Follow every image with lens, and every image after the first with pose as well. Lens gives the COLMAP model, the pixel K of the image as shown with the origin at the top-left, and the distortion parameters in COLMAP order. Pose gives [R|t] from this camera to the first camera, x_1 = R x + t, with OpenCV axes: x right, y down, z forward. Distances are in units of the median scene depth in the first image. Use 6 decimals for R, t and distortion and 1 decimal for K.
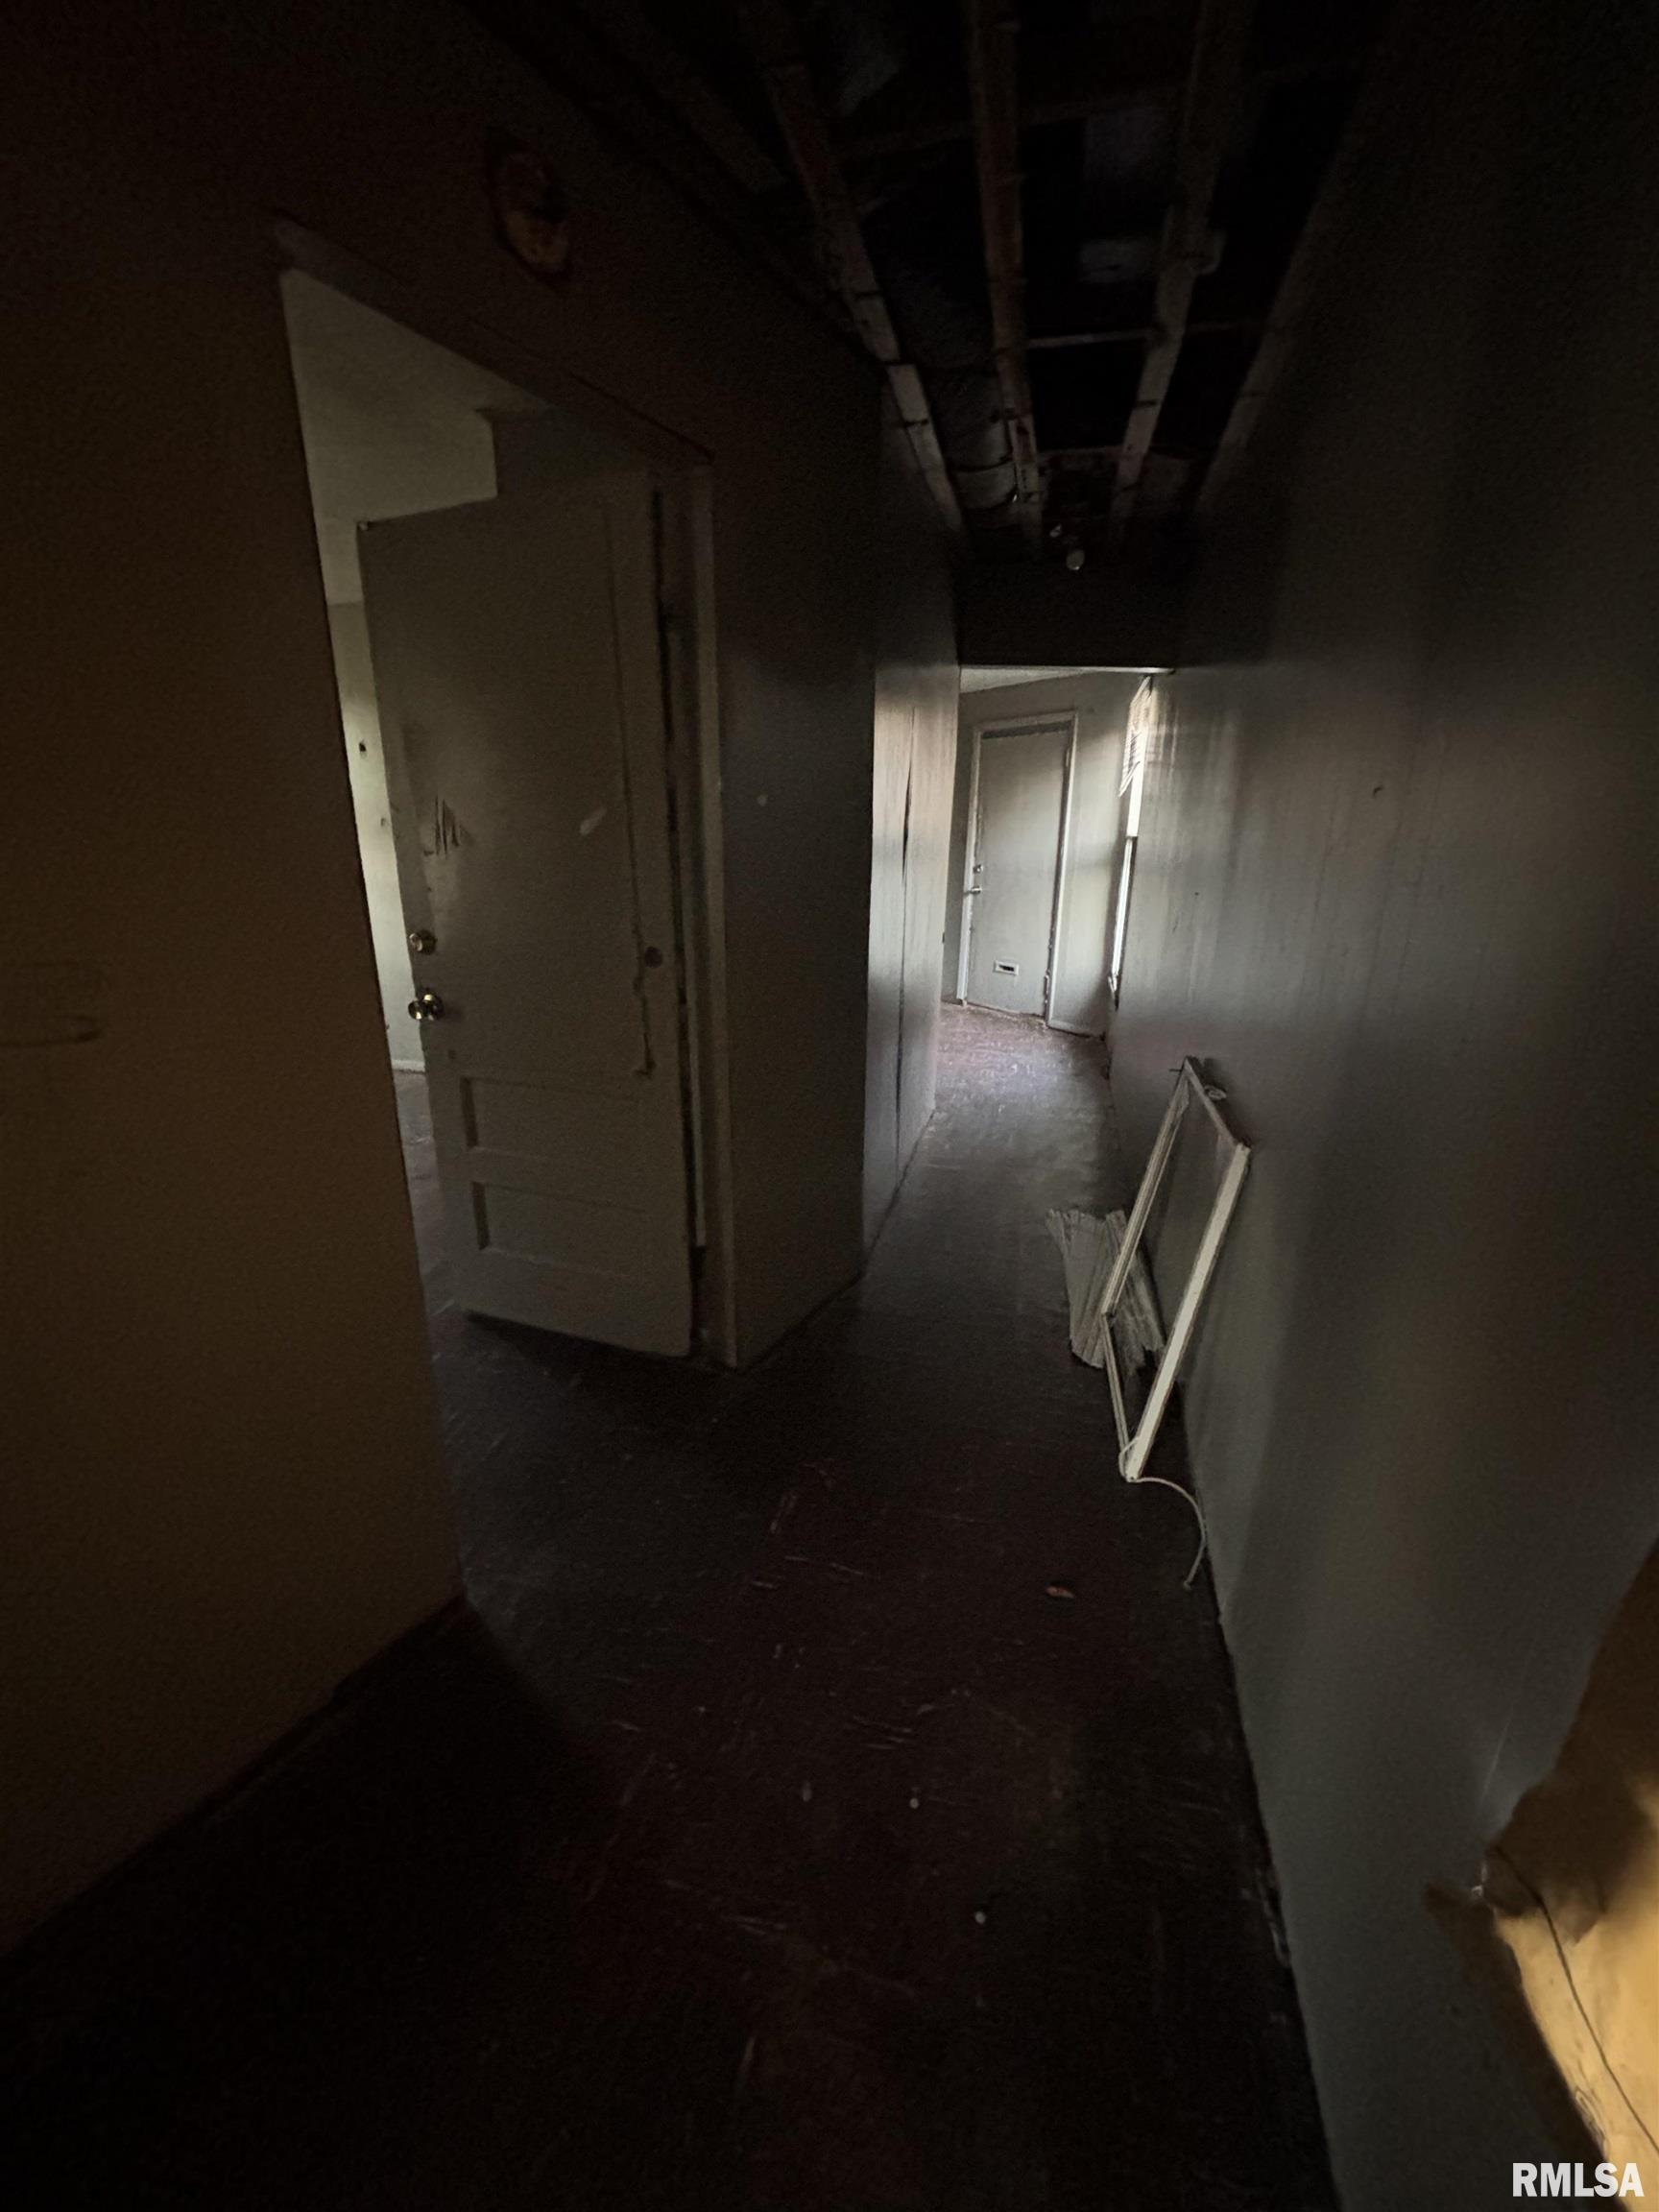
lens RADIAL K [[889.0, 0, 819.0], [0, 889.0, 1119.0], [0, 0, 1]] dist [-0.003228, 0.002519]
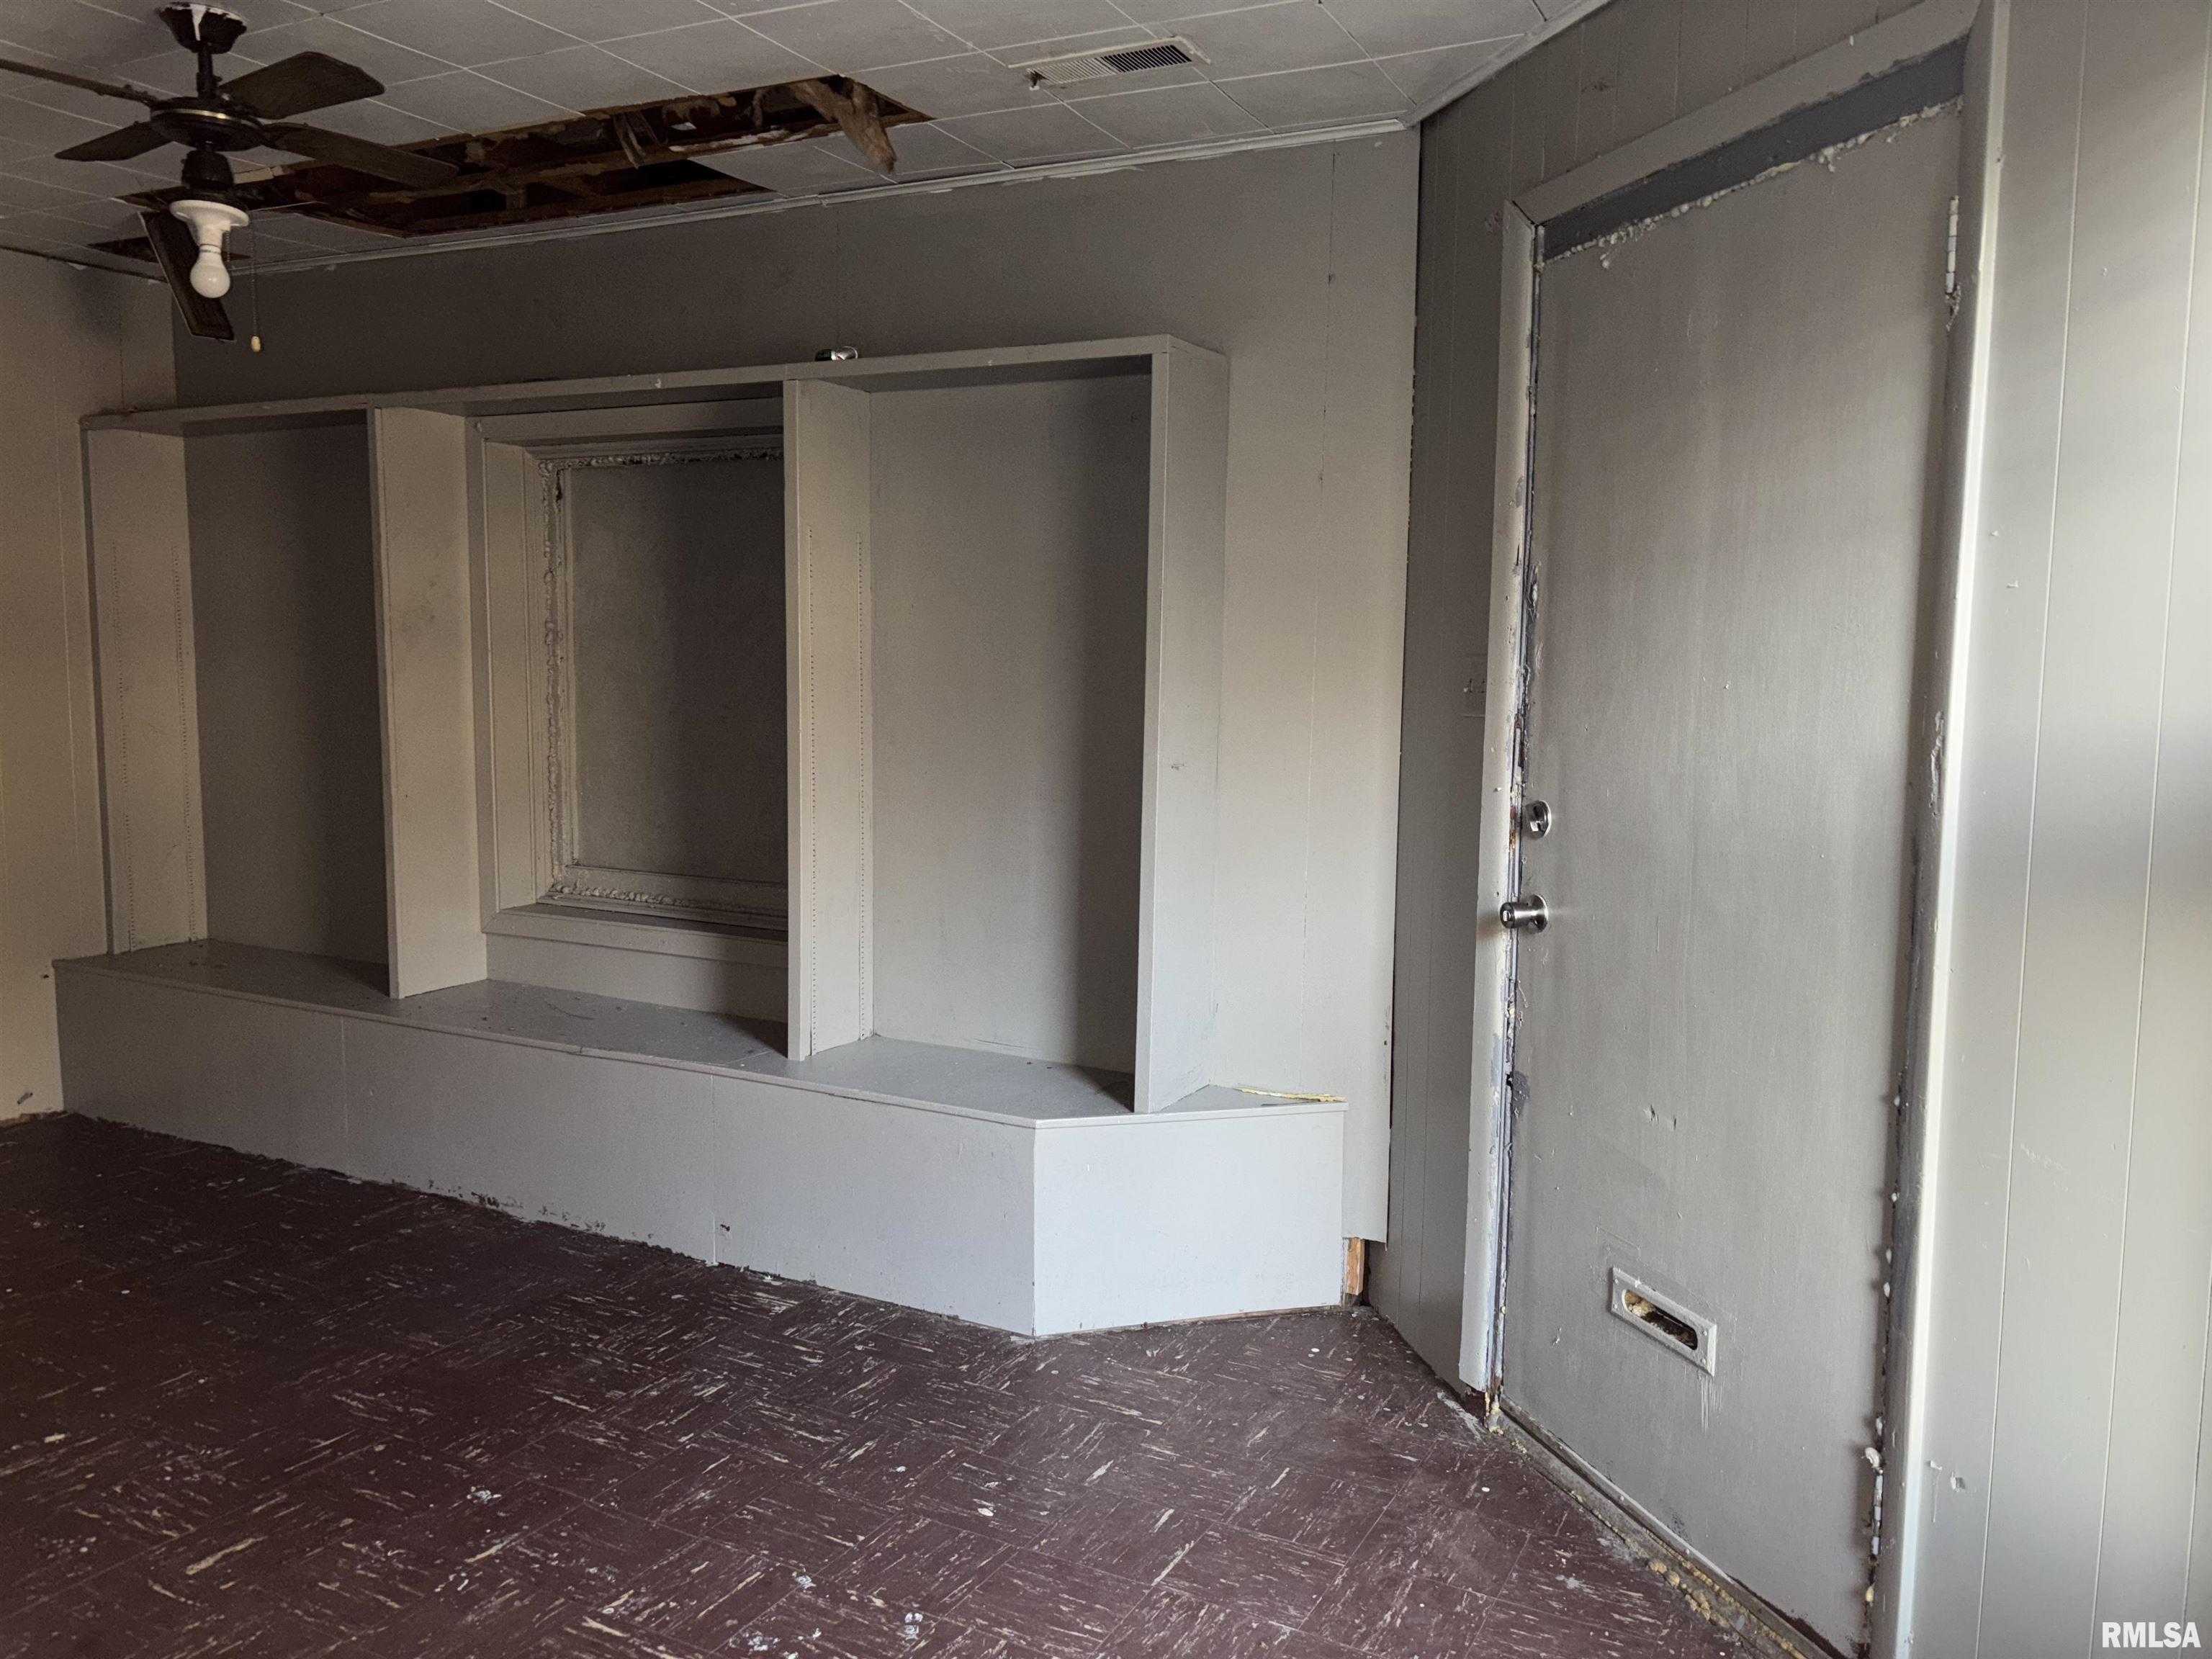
lens RADIAL K [[1667.3, 0, 1096.4], [0, 1667.3, 844.1], [0, 0, 1]] dist [0.035254, -0.044573]
pose [[0.972757, 0.022953, -0.230688, 0.177250], [-0.067697, 0.979839, -0.187970, -0.200349], [0.221722, 0.198466, 0.954699, 0.612153]]
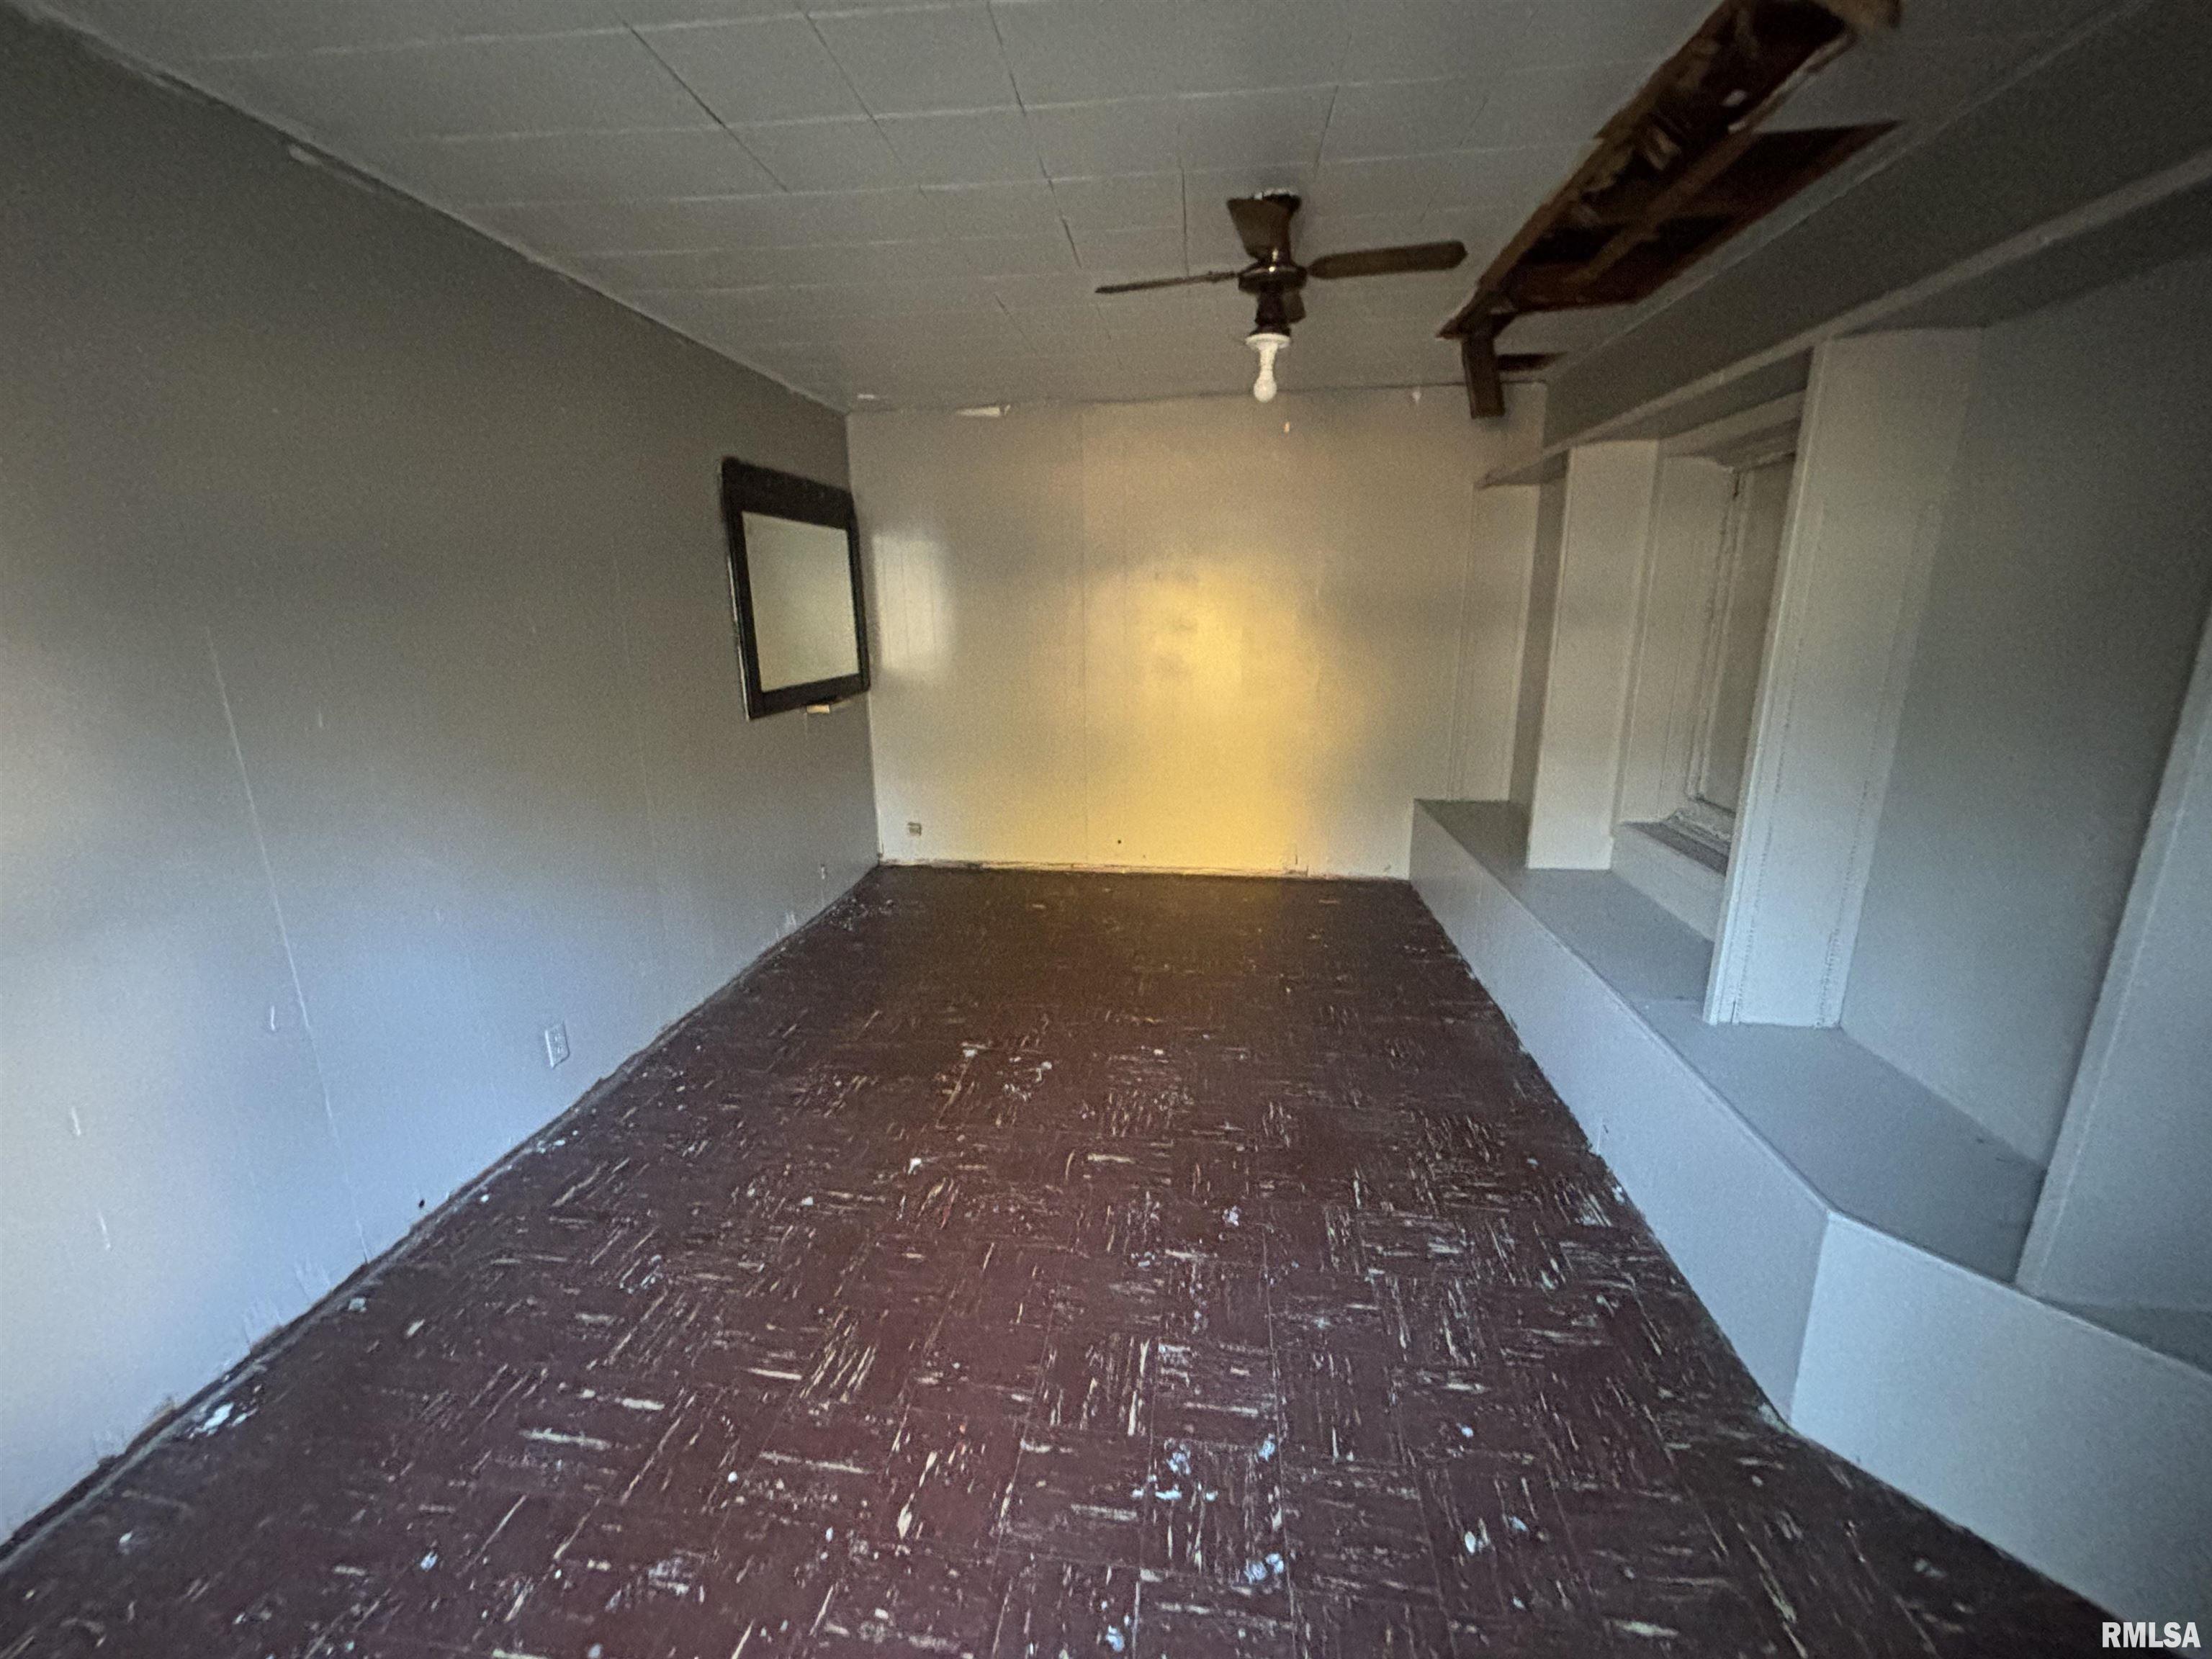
lens RADIAL K [[889.0, 0, 1108.8], [0, 889.0, 825.7], [0, 0, 1]] dist [-0.003228, 0.002519]
pose [[0.135556, 0.222025, -0.965572, 0.216047], [-0.290044, 0.940765, 0.175602, -0.288788], [0.947364, 0.256254, 0.191924, 0.857478]]
